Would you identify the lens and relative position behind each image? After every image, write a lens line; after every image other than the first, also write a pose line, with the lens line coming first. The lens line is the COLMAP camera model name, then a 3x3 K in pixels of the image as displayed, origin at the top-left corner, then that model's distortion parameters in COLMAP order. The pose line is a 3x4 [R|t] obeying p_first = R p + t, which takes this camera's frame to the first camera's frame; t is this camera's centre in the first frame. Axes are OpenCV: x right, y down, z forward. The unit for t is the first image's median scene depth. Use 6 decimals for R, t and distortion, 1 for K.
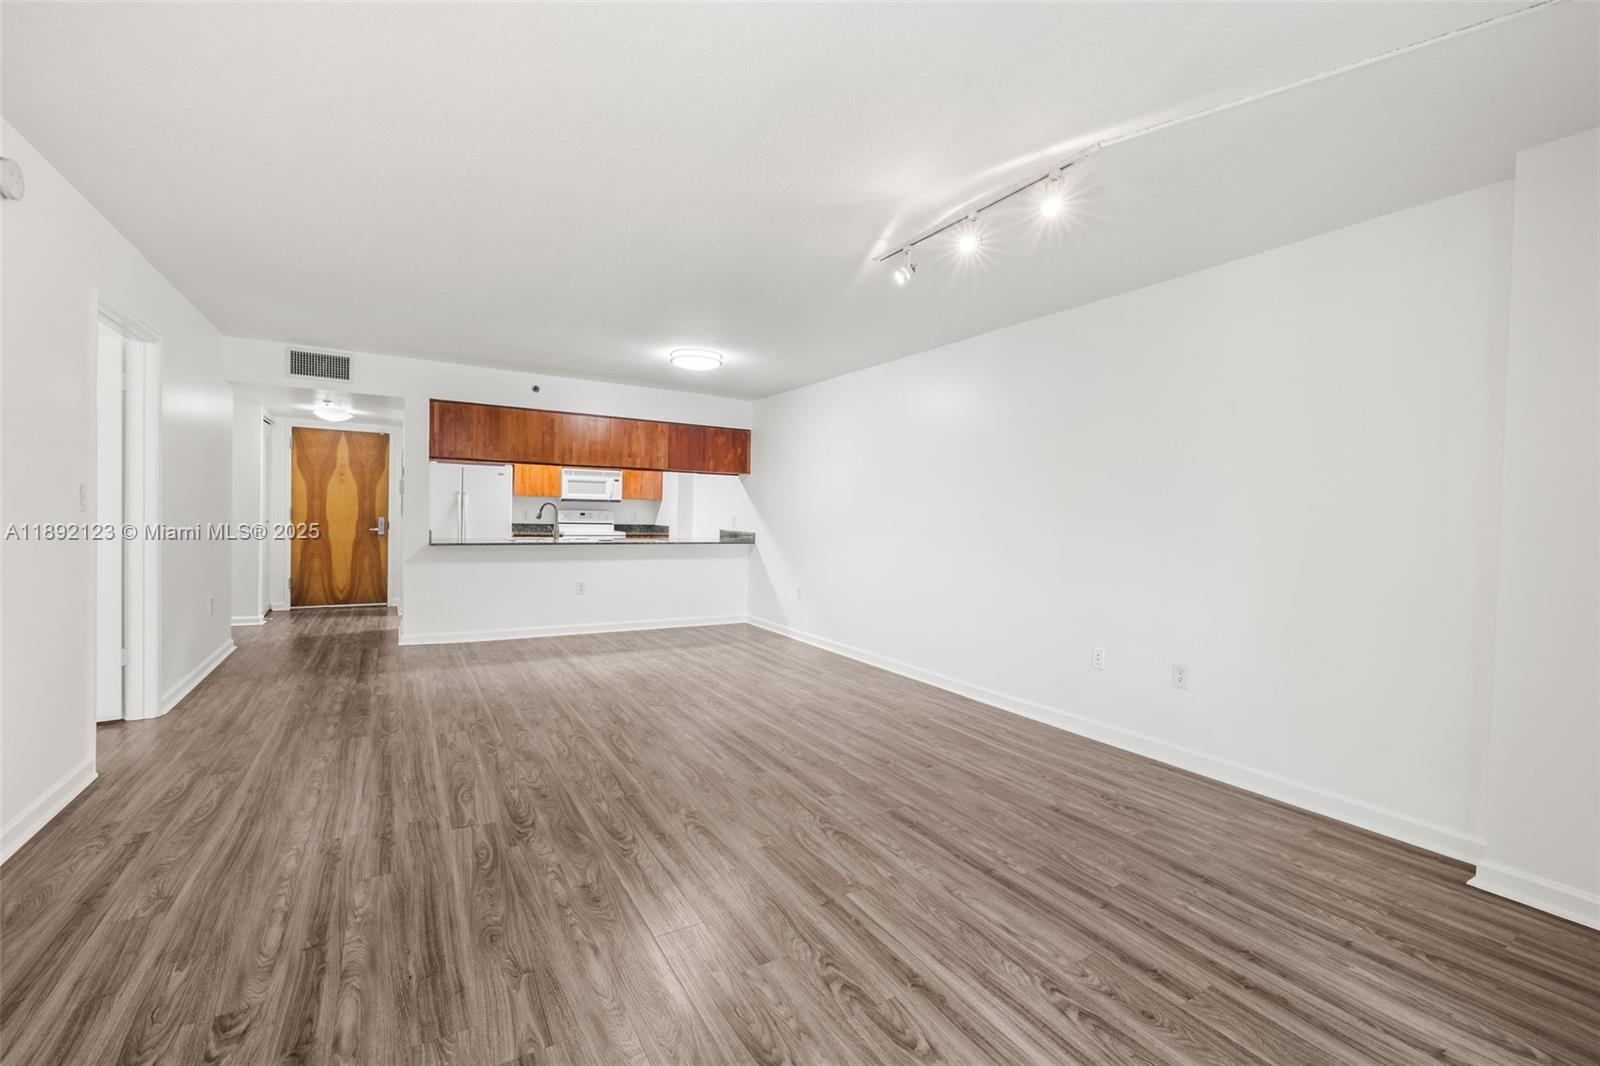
lens RADIAL K [[675.5, 0, 807.4], [0, 675.5, 526.5], [0, 0, 1]] dist [-0.004252, 0.000681]
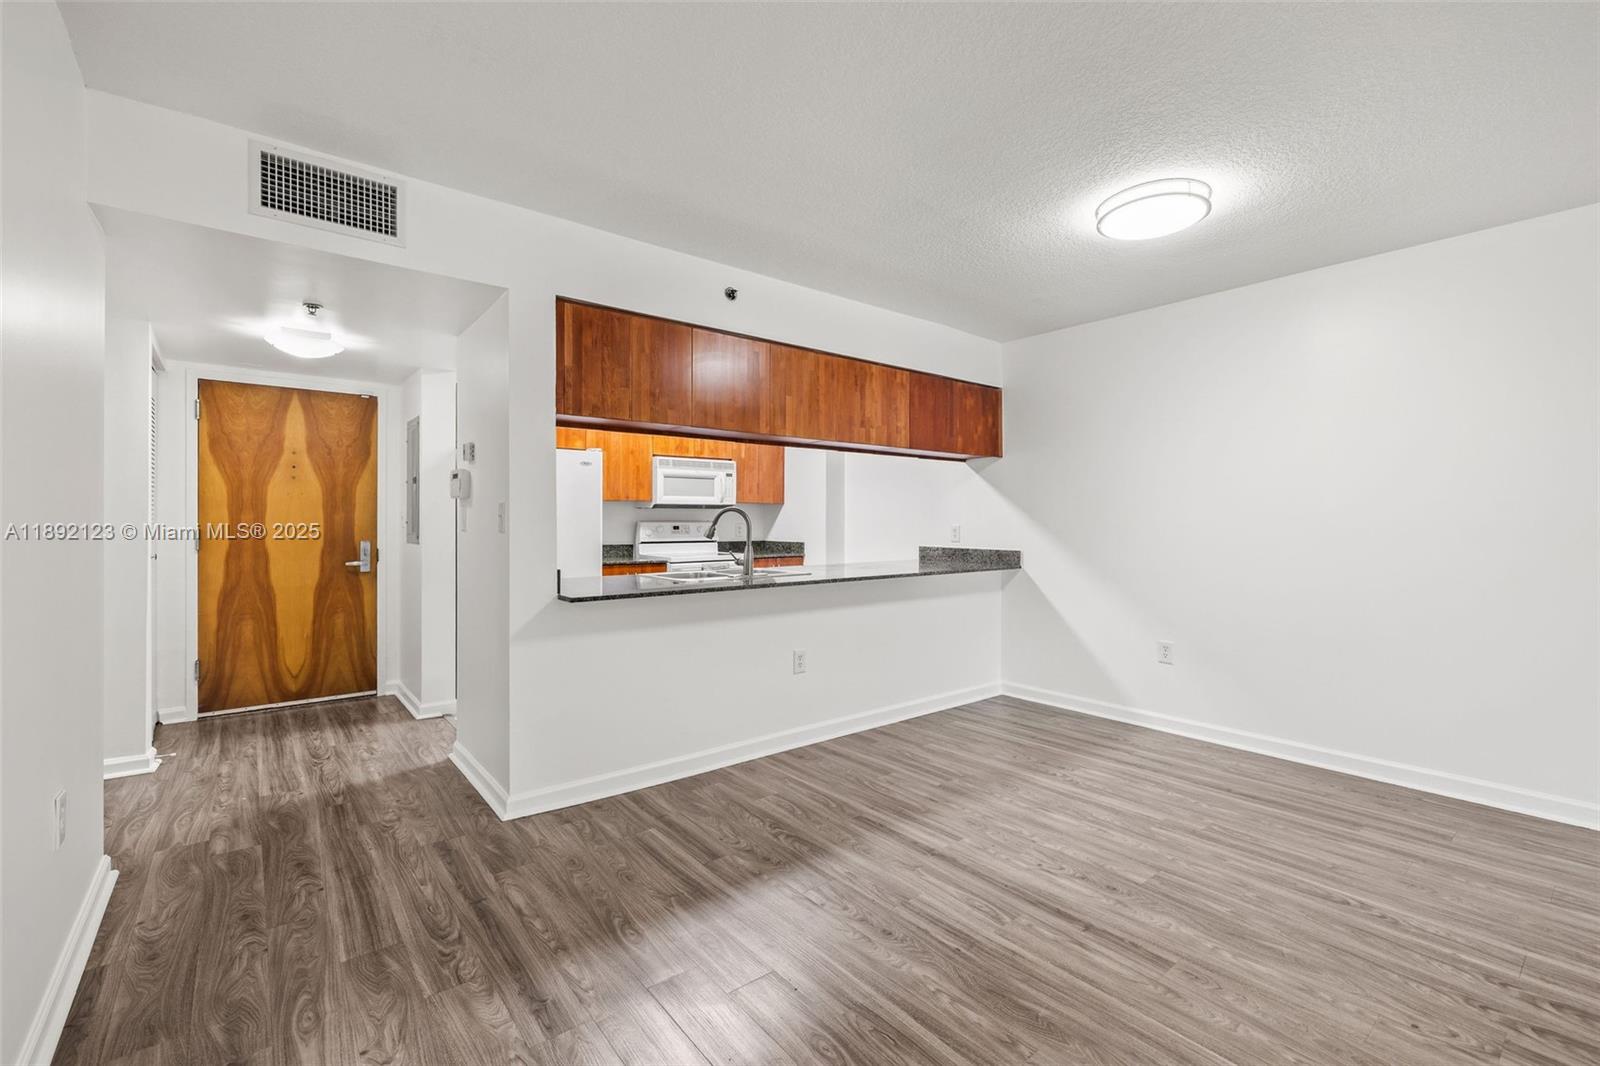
lens RADIAL K [[694.4, 0, 806.8], [0, 694.4, 521.1], [0, 0, 1]] dist [-0.001568, -0.000966]
pose [[0.990903, -0.021877, 0.132790, -0.431881], [0.024326, 0.999562, -0.016846, -0.015368], [-0.132363, 0.019923, 0.991001, 0.467160]]
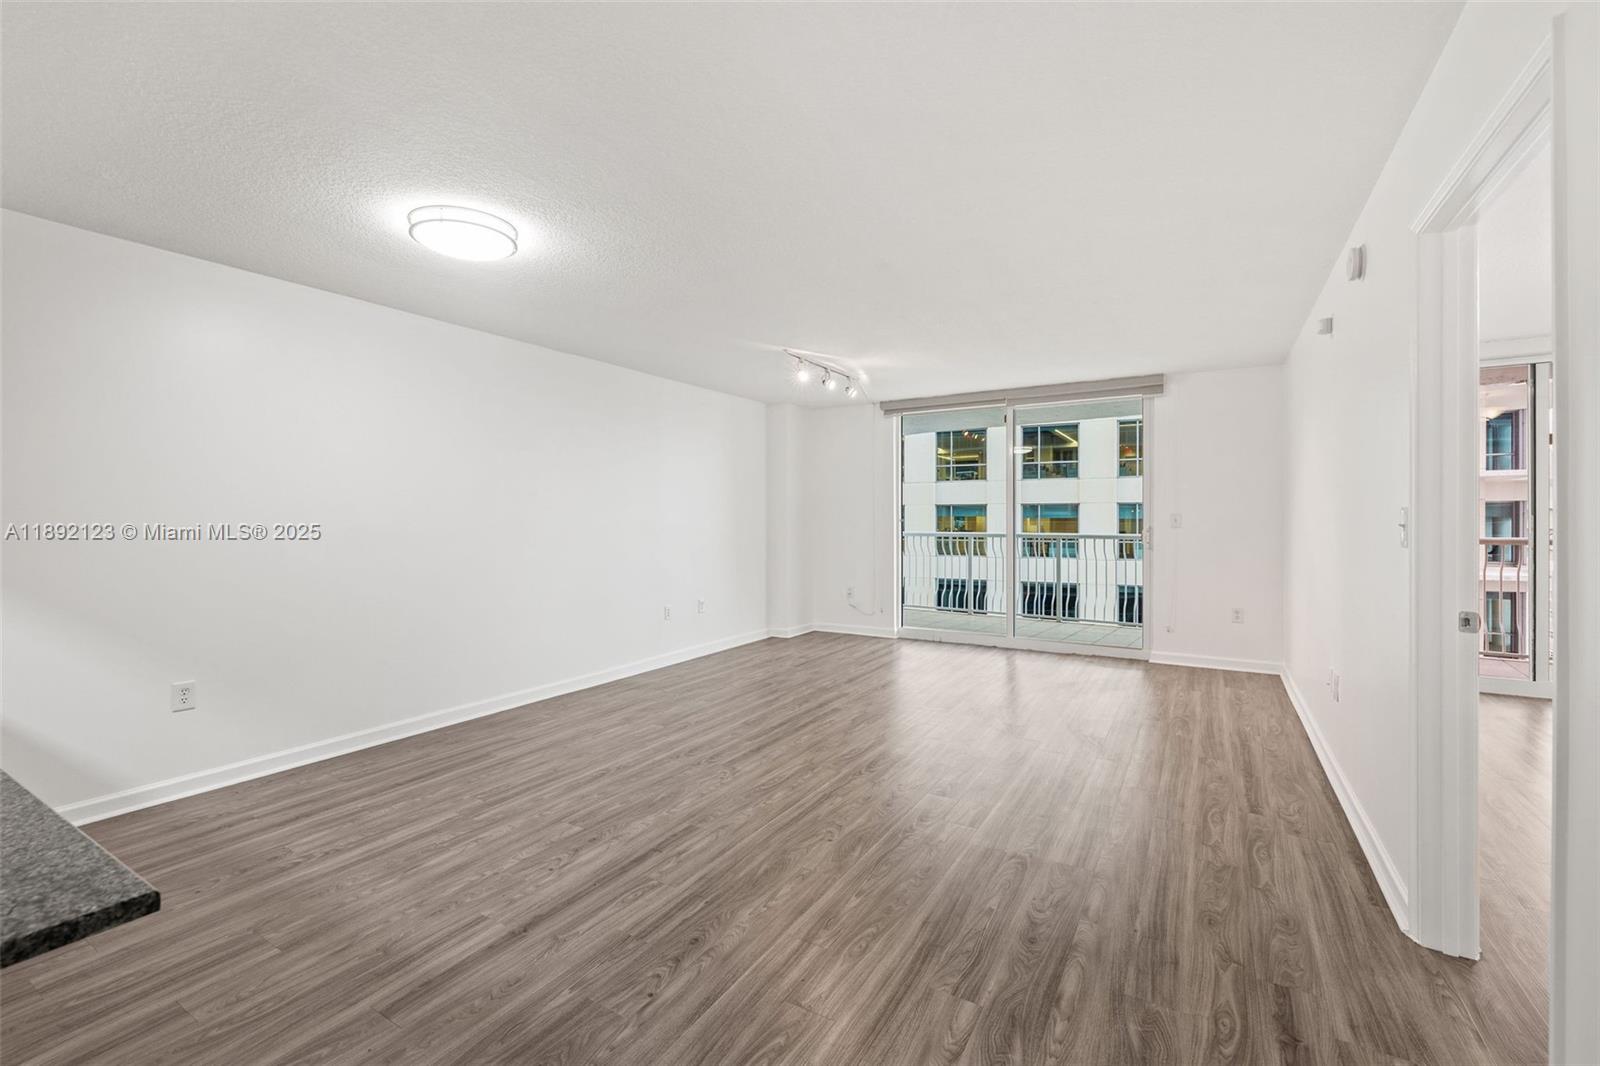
lens RADIAL K [[675.5, 0, 796.4], [0, 675.5, 522.4], [0, 0, 1]] dist [-0.004252, 0.000681]
pose [[-0.460249, -0.025668, 0.887419, -0.661045], [0.008045, 0.999420, 0.033080, -0.036194], [-0.887753, 0.022365, -0.459776, 0.896618]]
